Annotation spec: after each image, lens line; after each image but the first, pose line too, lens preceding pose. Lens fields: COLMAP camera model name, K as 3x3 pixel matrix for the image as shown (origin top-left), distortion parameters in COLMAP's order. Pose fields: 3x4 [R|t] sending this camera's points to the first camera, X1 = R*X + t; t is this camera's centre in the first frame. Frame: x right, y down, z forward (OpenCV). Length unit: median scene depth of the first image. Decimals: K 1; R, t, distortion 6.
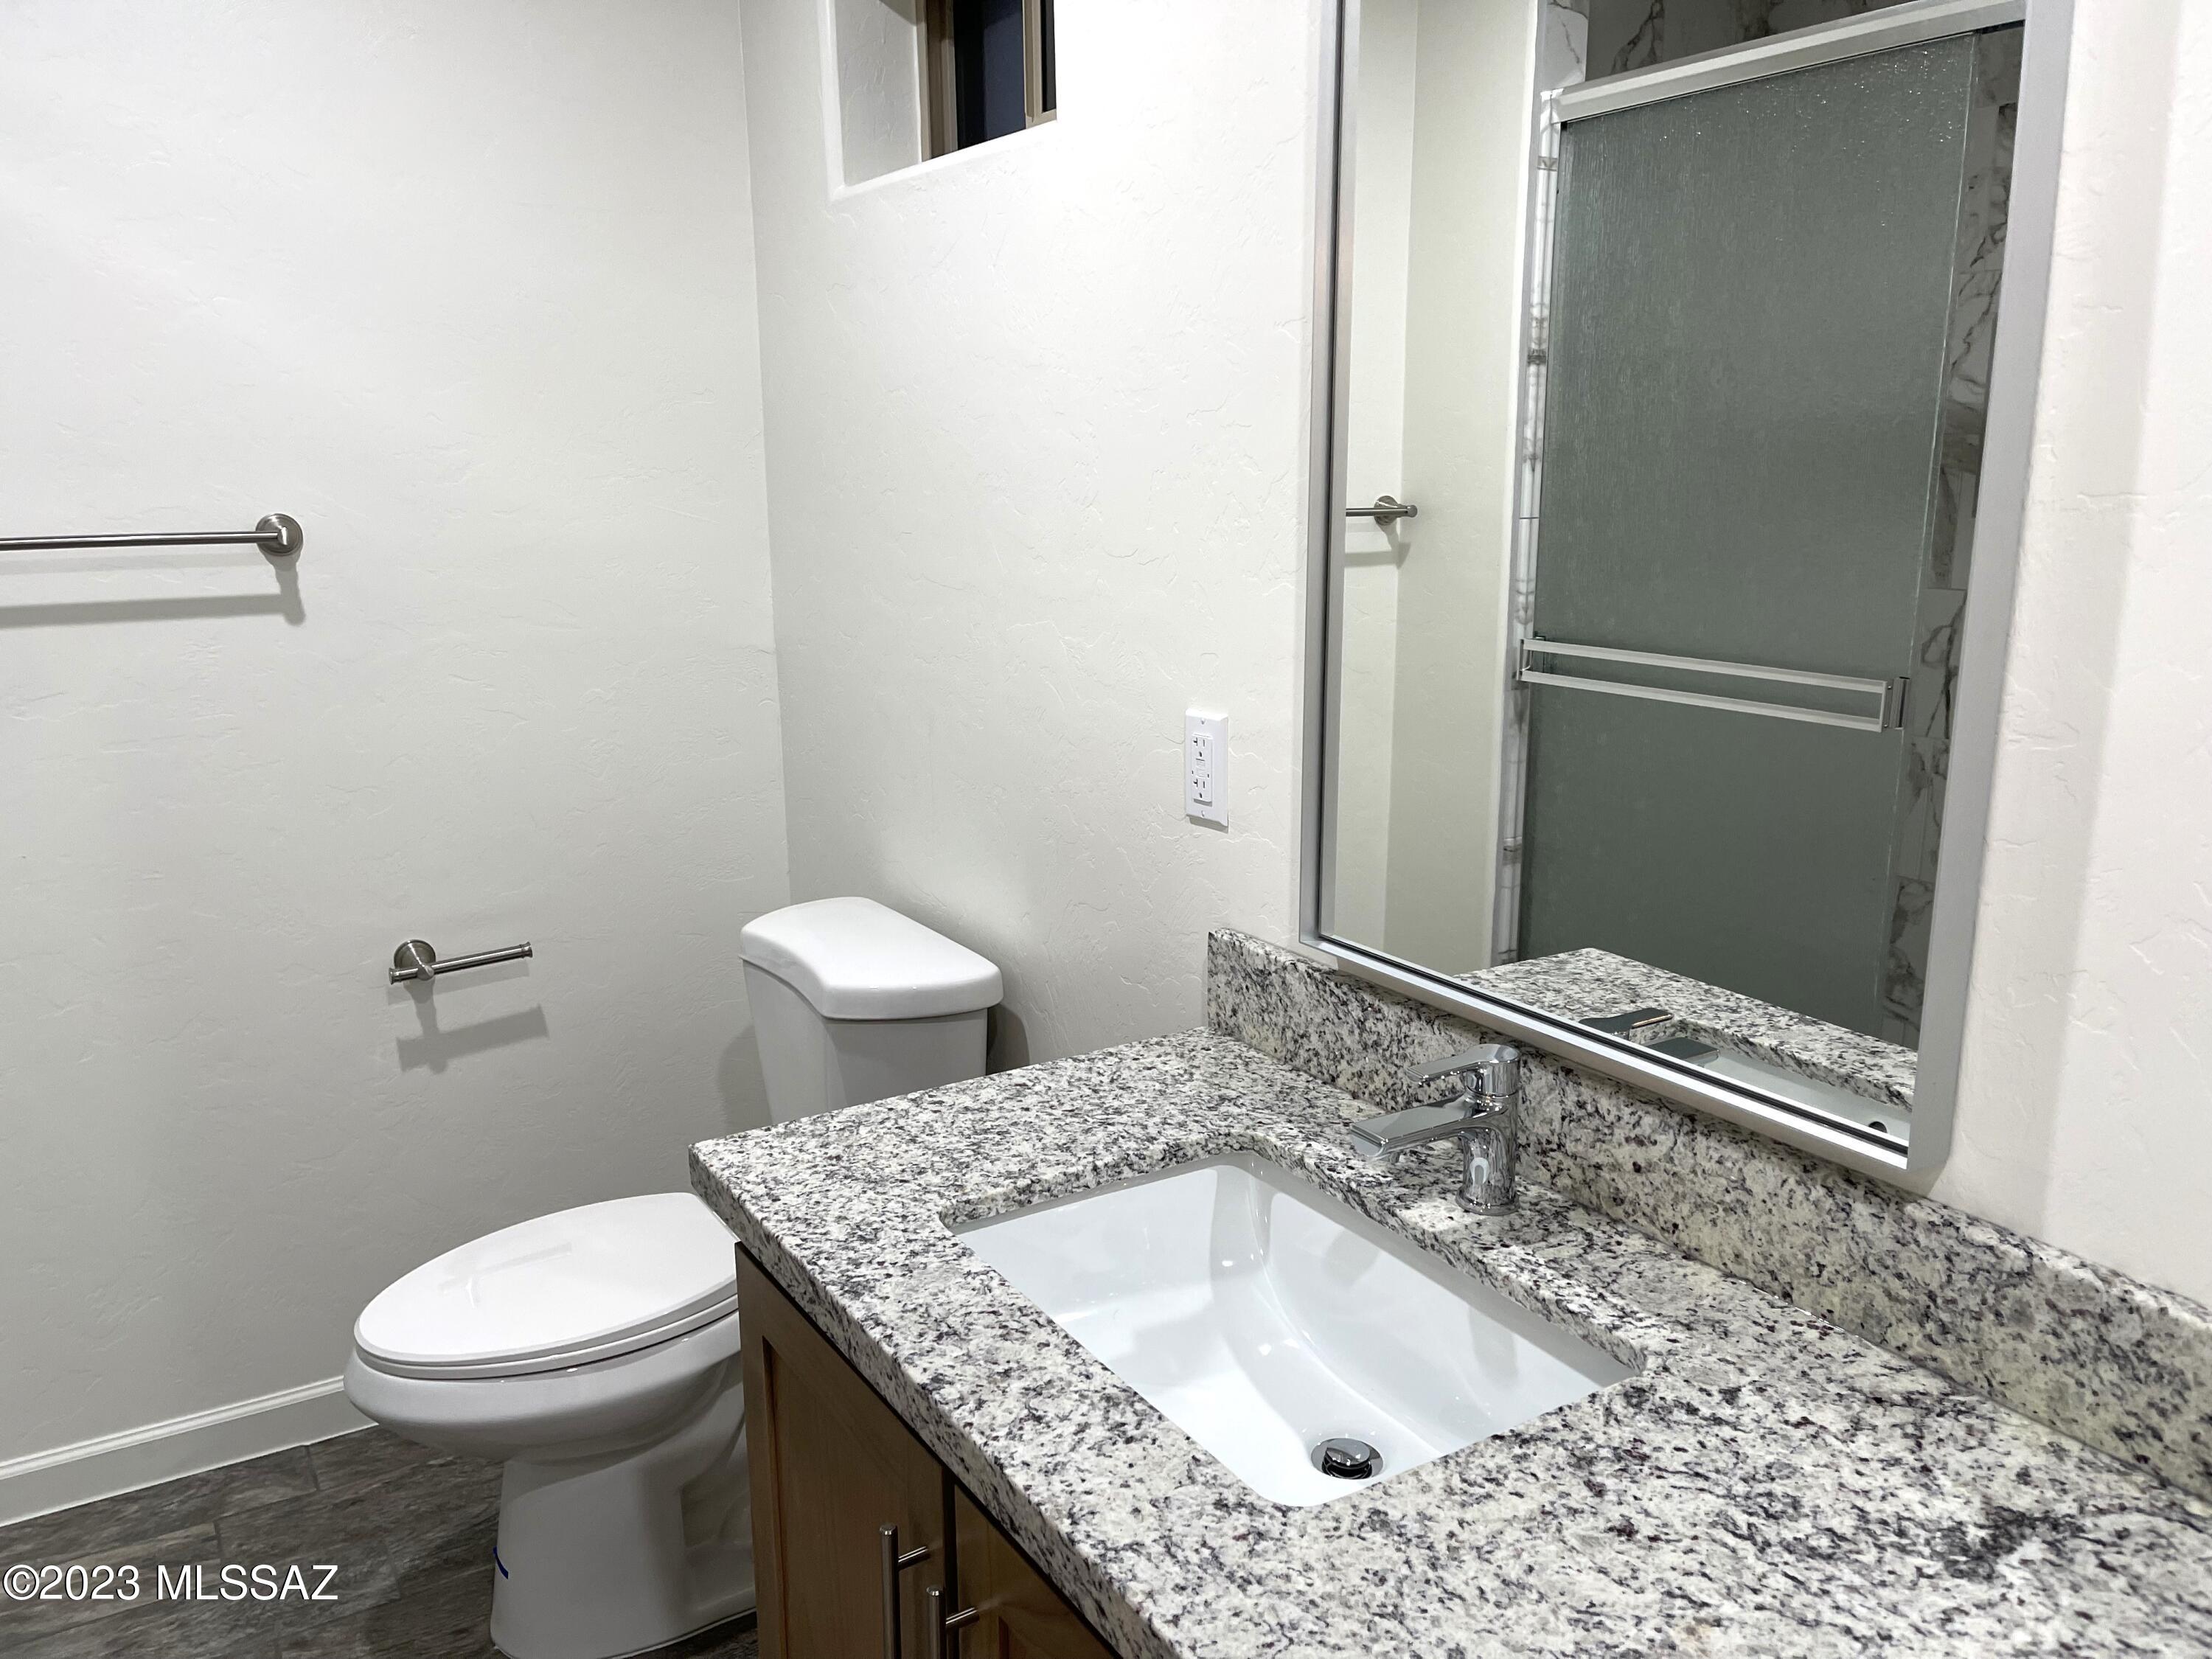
lens RADIAL K [[1660.6, 0, 1110.5], [0, 1660.6, 829.5], [0, 0, 1]] dist [0.069378, -0.088157]
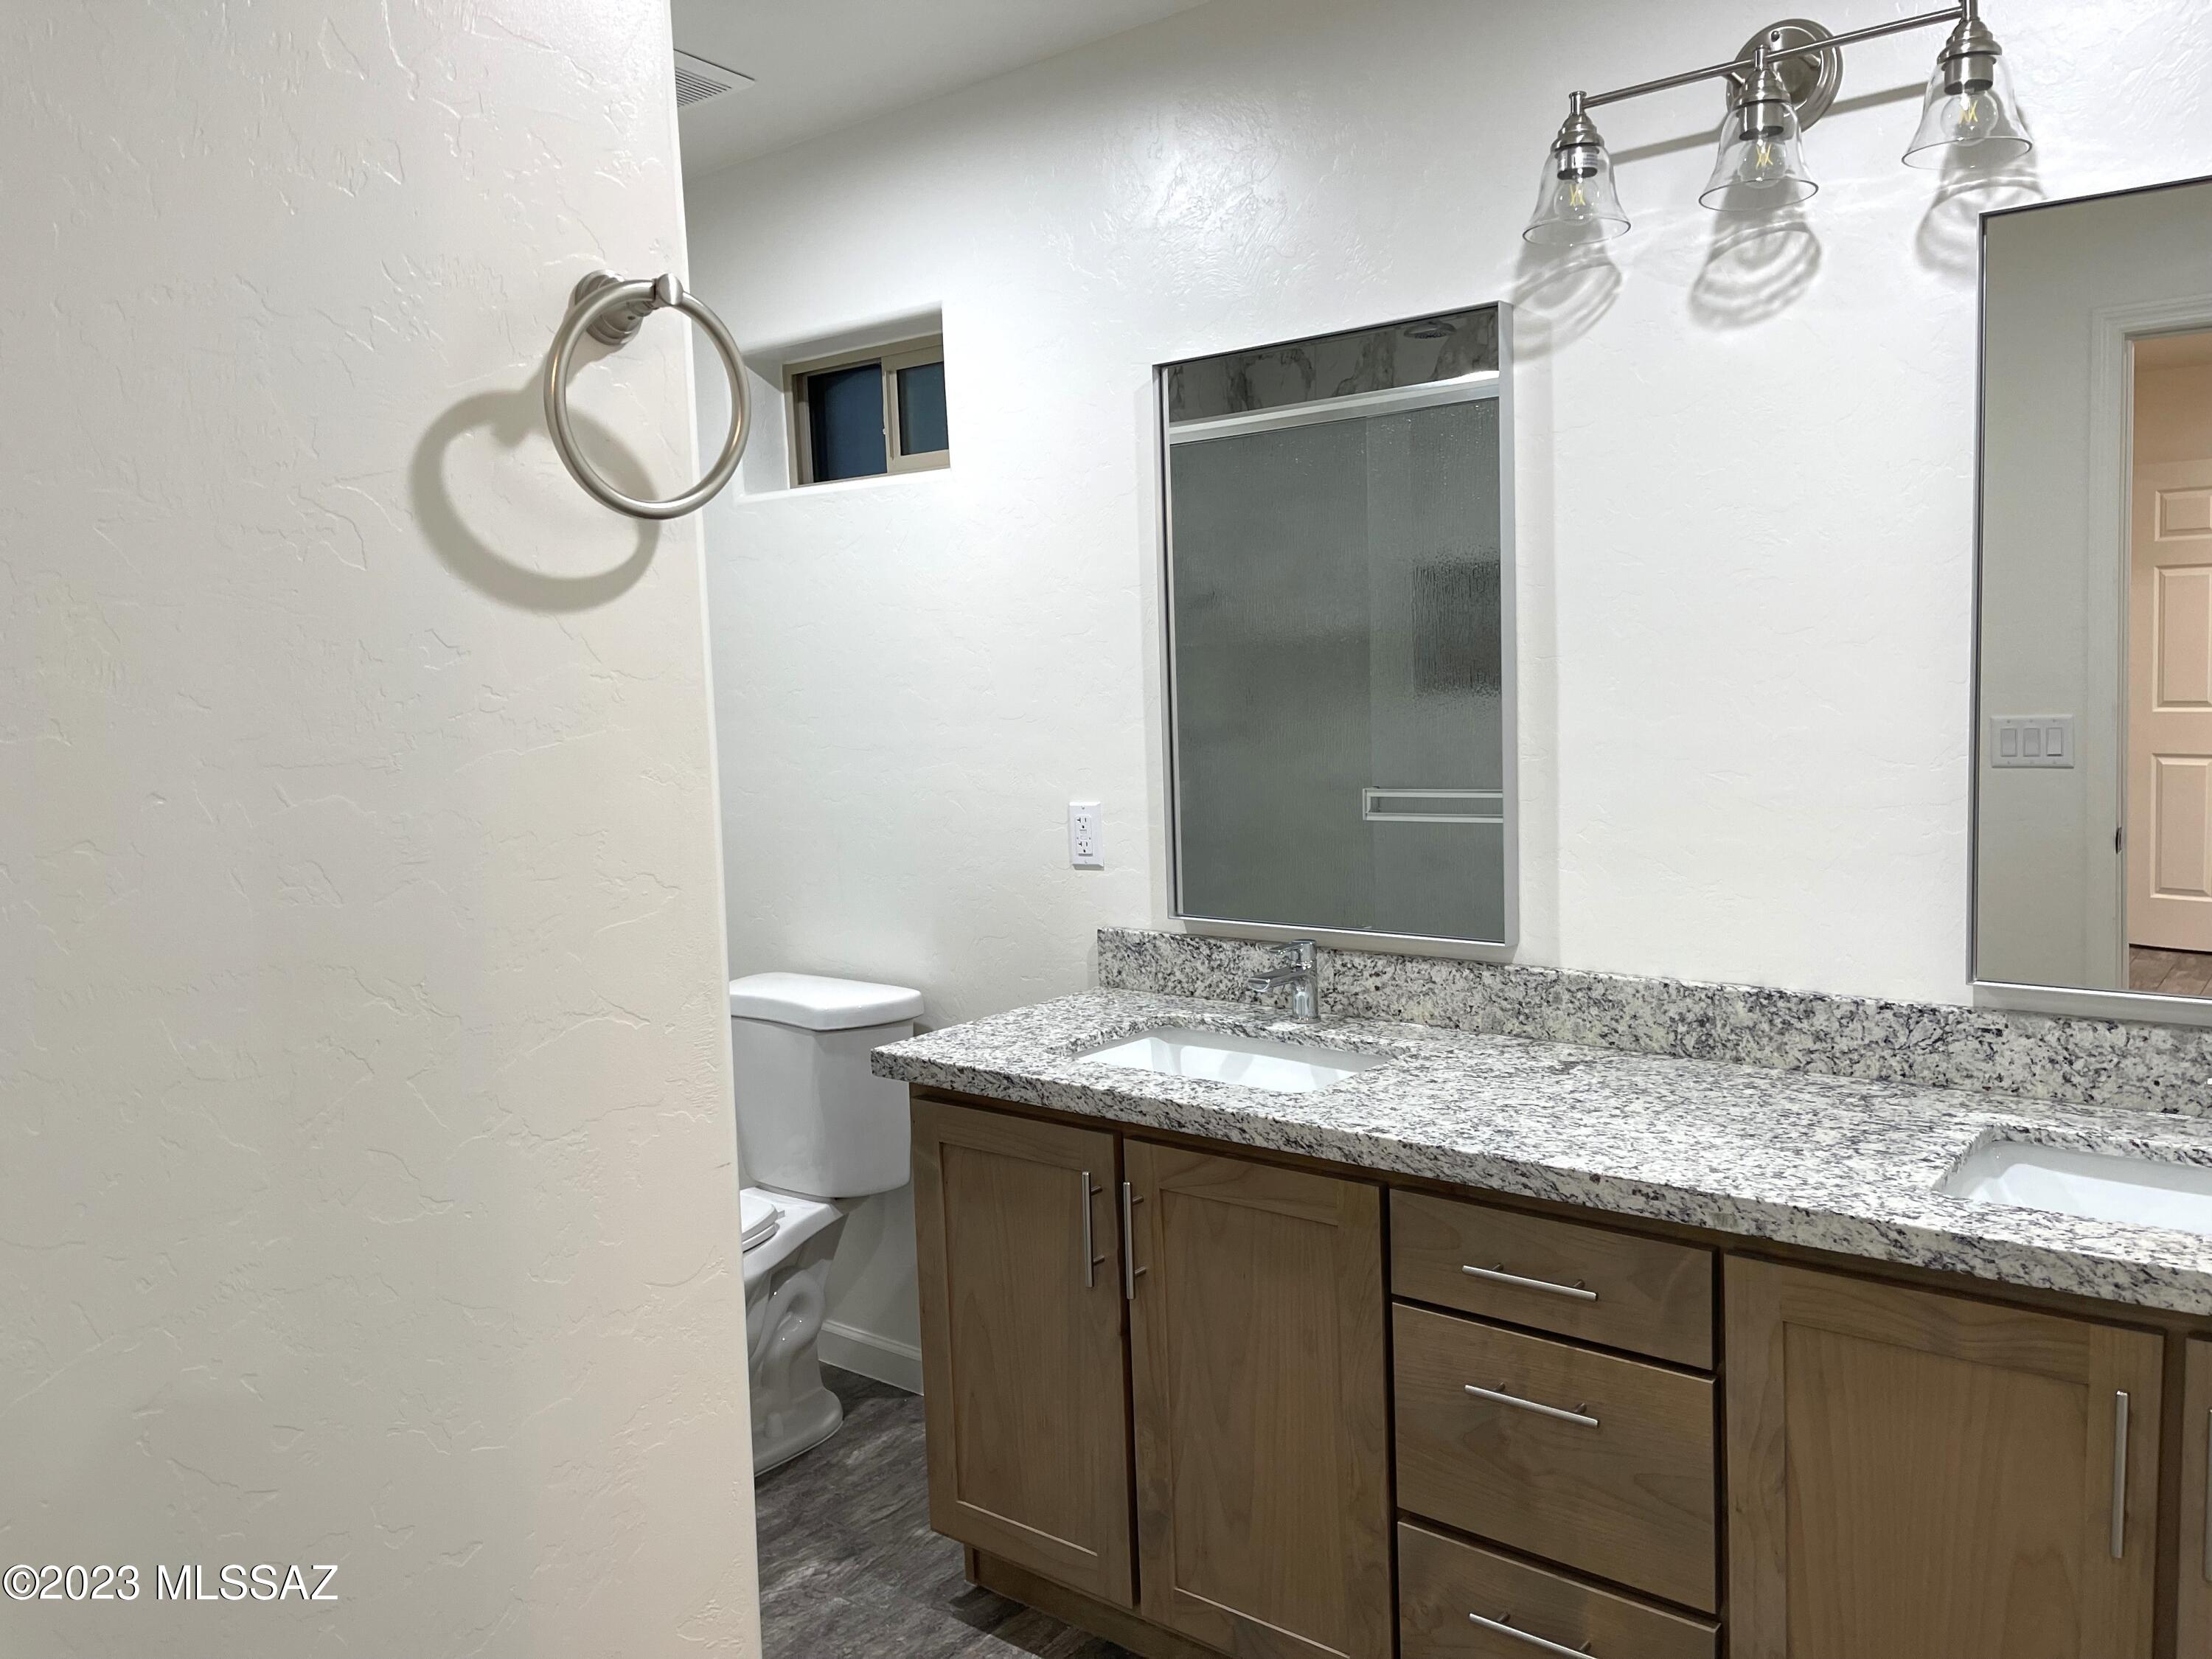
lens RADIAL K [[1660.6, 0, 1110.5], [0, 1660.6, 829.5], [0, 0, 1]] dist [0.069378, -0.088157]
pose [[0.939365, -0.052079, 0.338942, -0.669923], [0.098675, 0.987647, -0.121722, 0.226440], [-0.328416, 0.147787, 0.932900, -0.816949]]
